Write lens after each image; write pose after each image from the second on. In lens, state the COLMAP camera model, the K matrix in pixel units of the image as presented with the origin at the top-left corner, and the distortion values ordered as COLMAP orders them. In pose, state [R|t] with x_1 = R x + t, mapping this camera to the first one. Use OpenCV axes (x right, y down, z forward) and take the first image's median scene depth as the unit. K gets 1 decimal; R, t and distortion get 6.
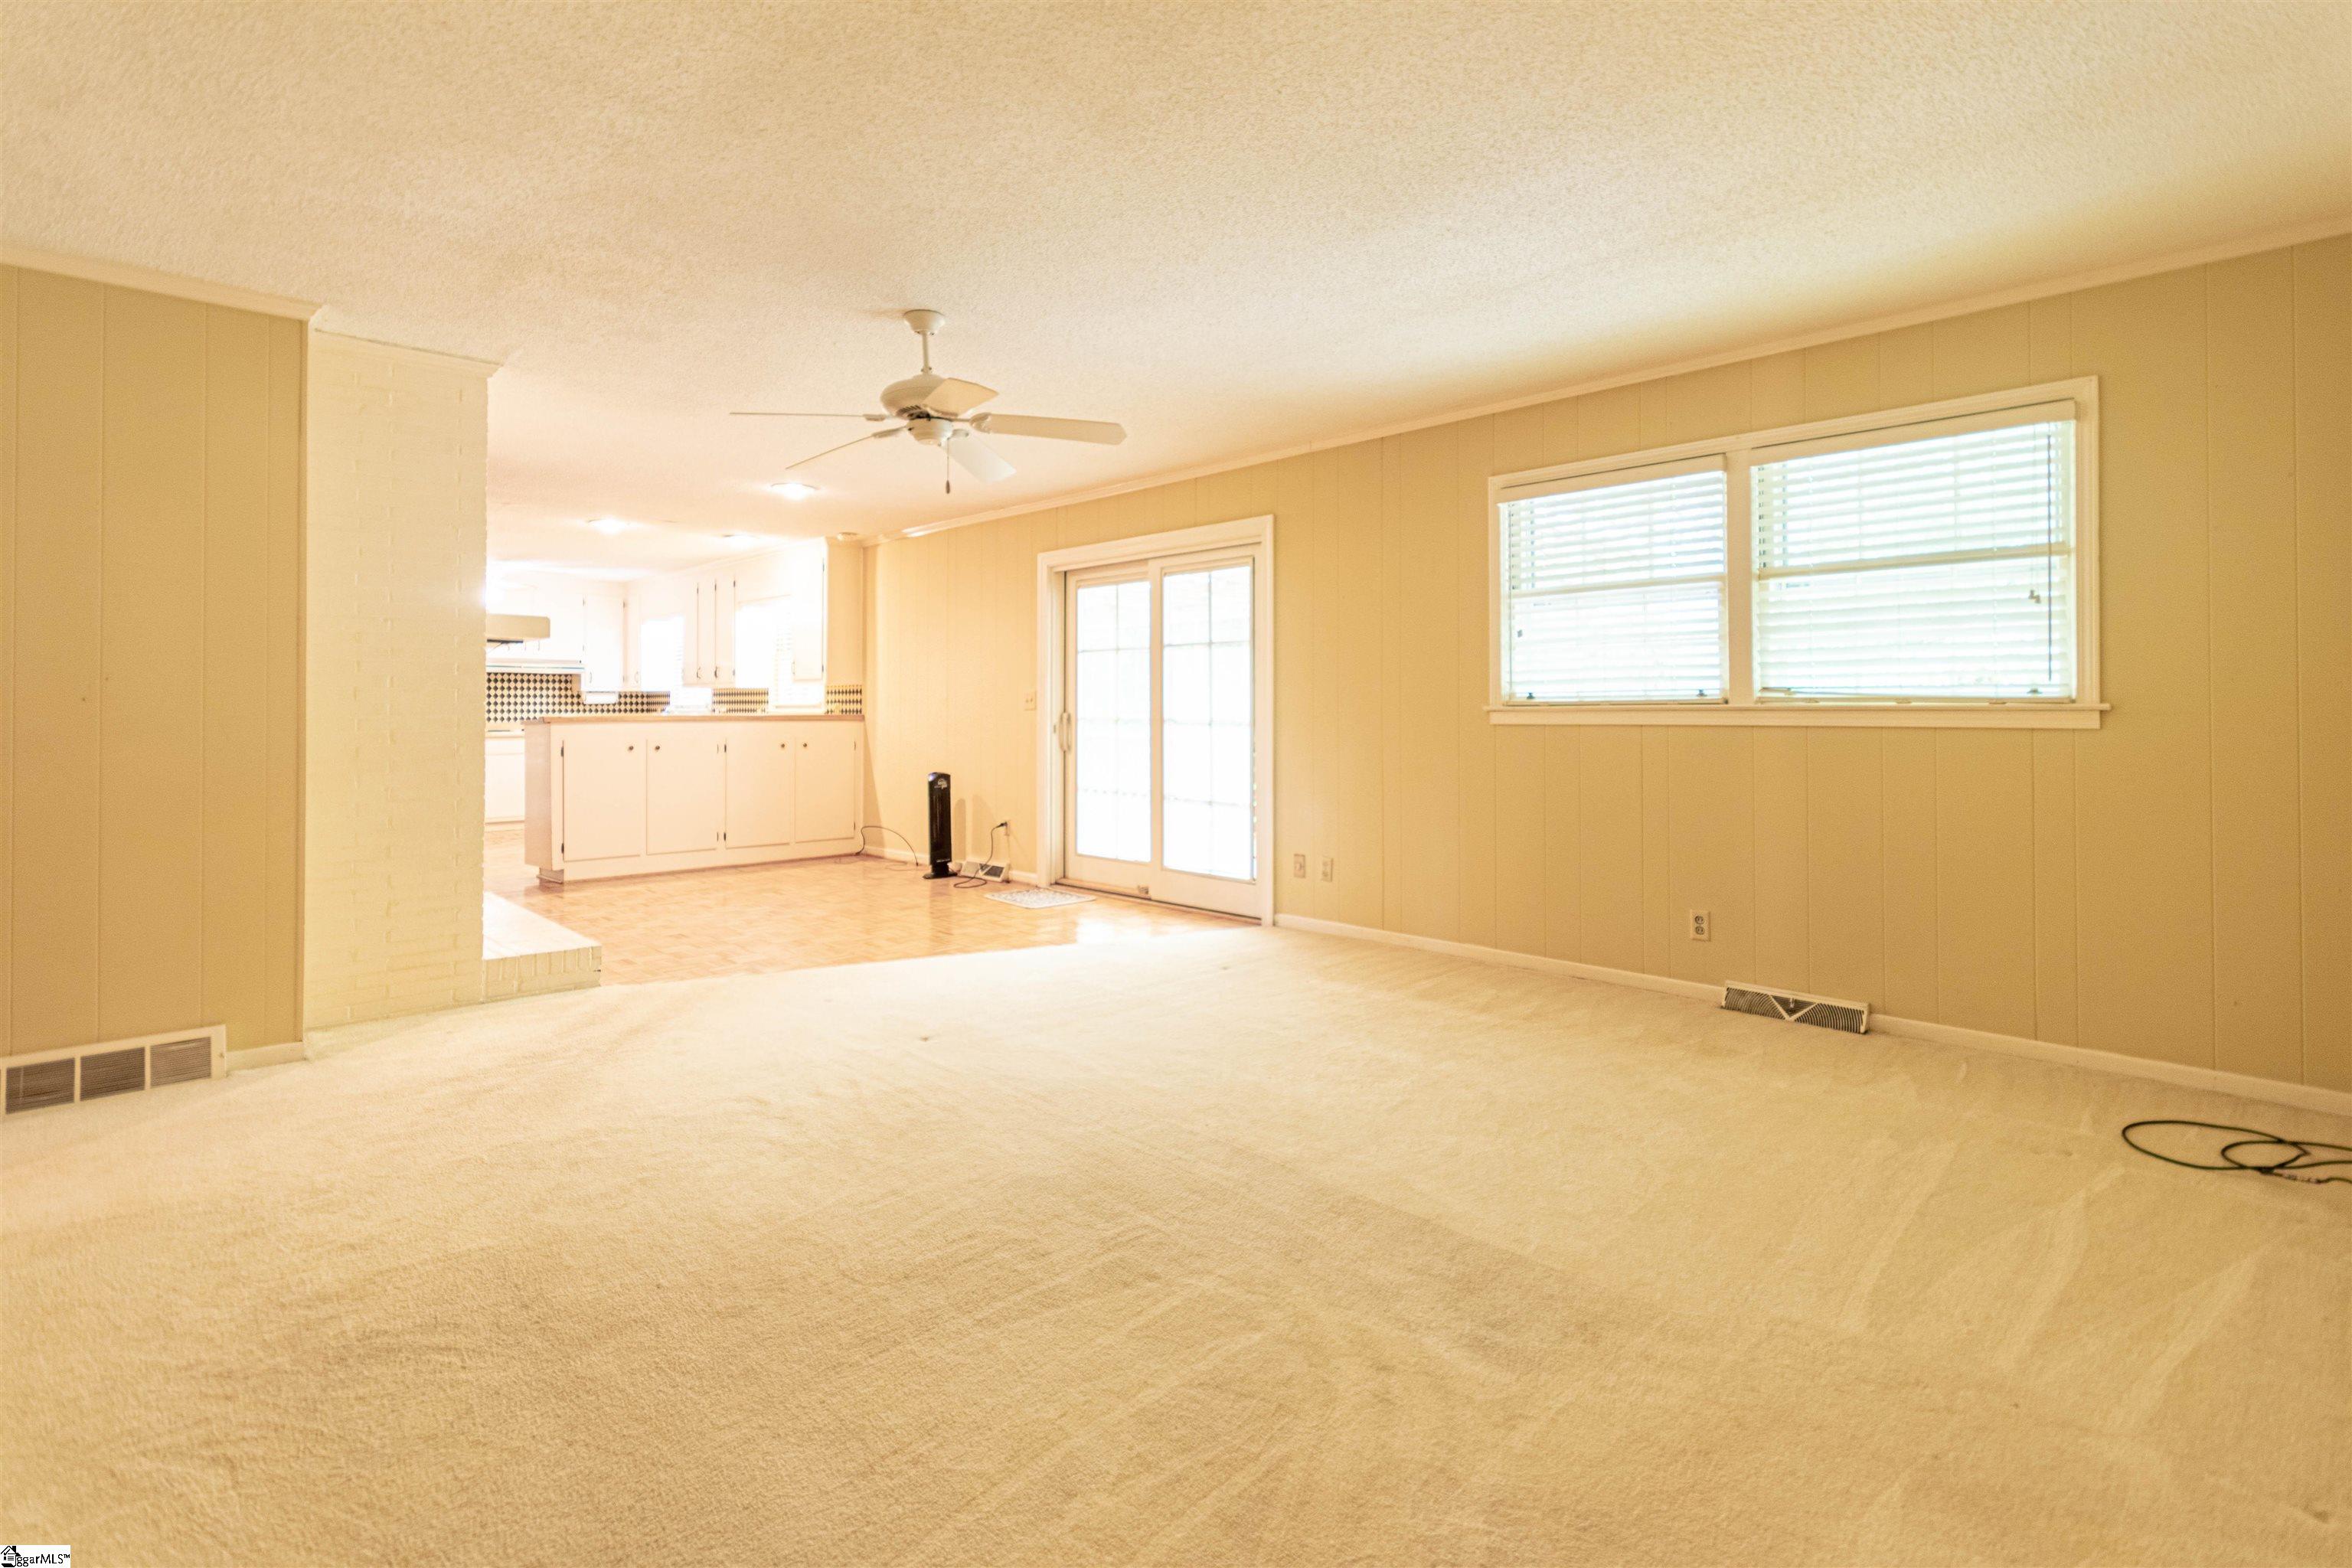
lens RADIAL K [[1127.0, 0, 1134.5], [0, 1127.0, 705.6], [0, 0, 1]] dist [0.006278, 0.000273]
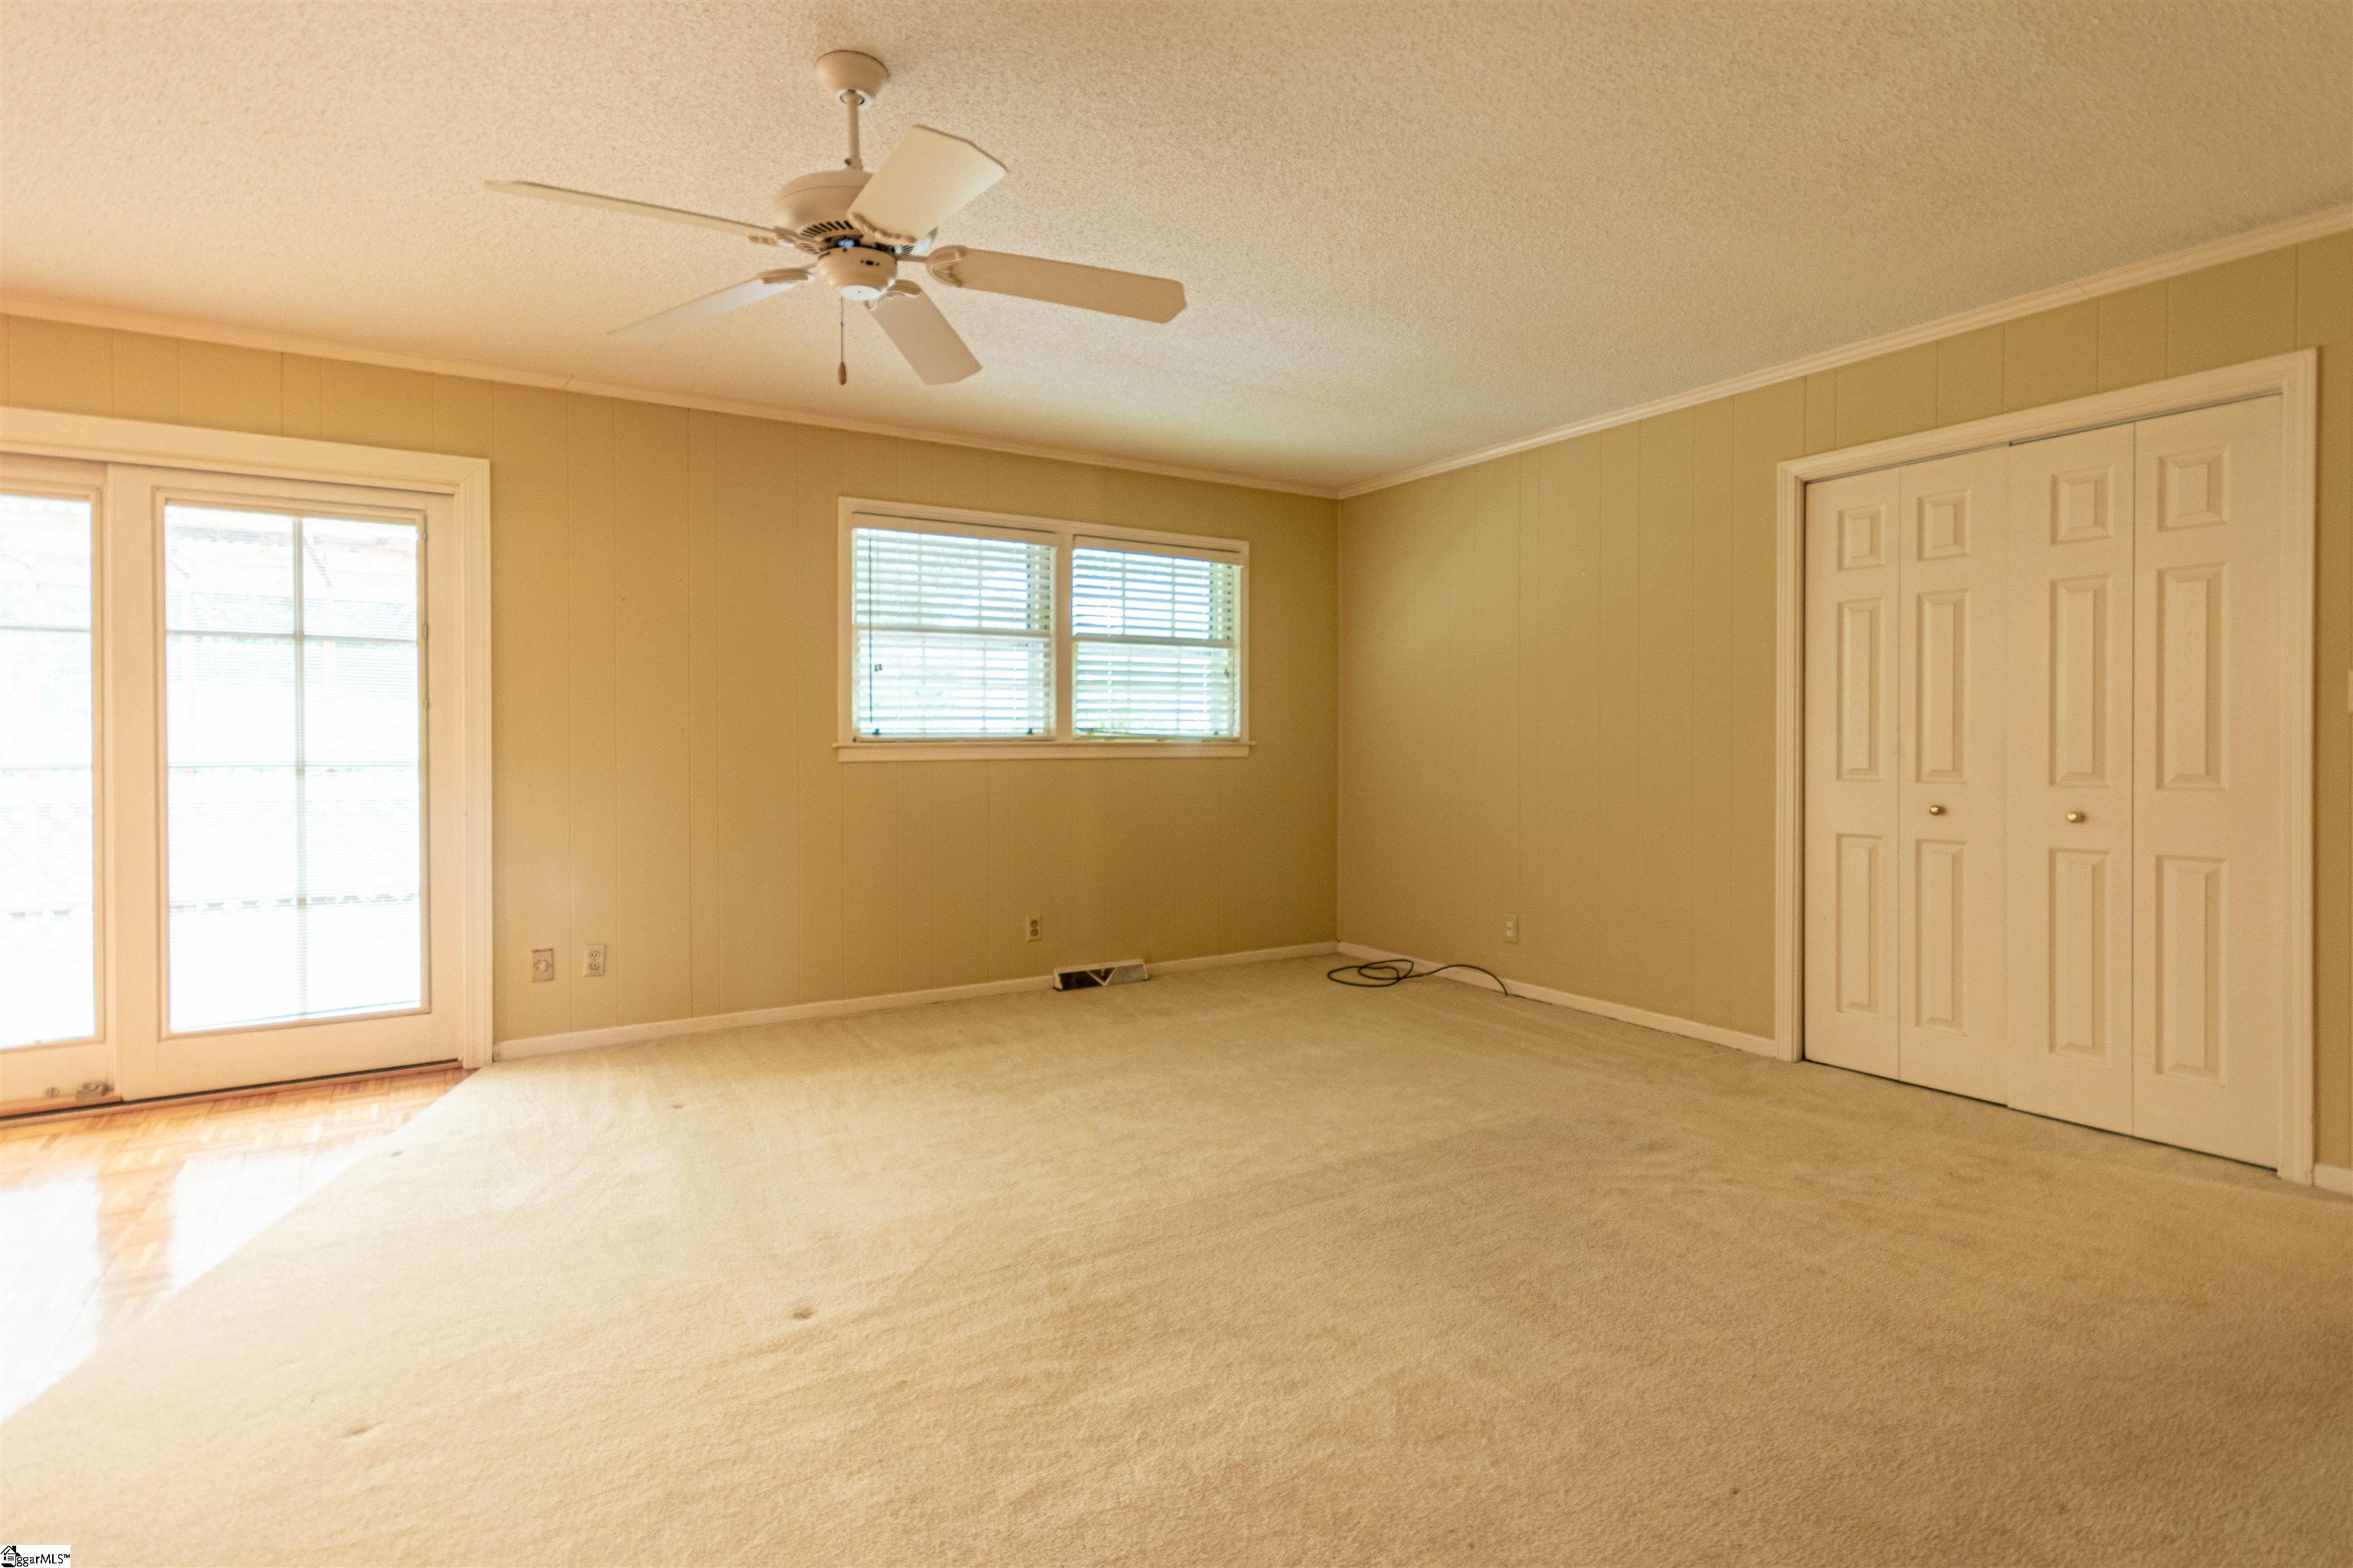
lens RADIAL K [[1127.6, 0, 1174.3], [0, 1127.6, 764.3], [0, 0, 1]] dist [0.006278, 0.000273]
pose [[0.211878, -0.012690, 0.977214, -0.571105], [0.002033, 0.999919, 0.012544, 0.008259], [-0.977294, -0.000672, 0.211887, 0.559188]]
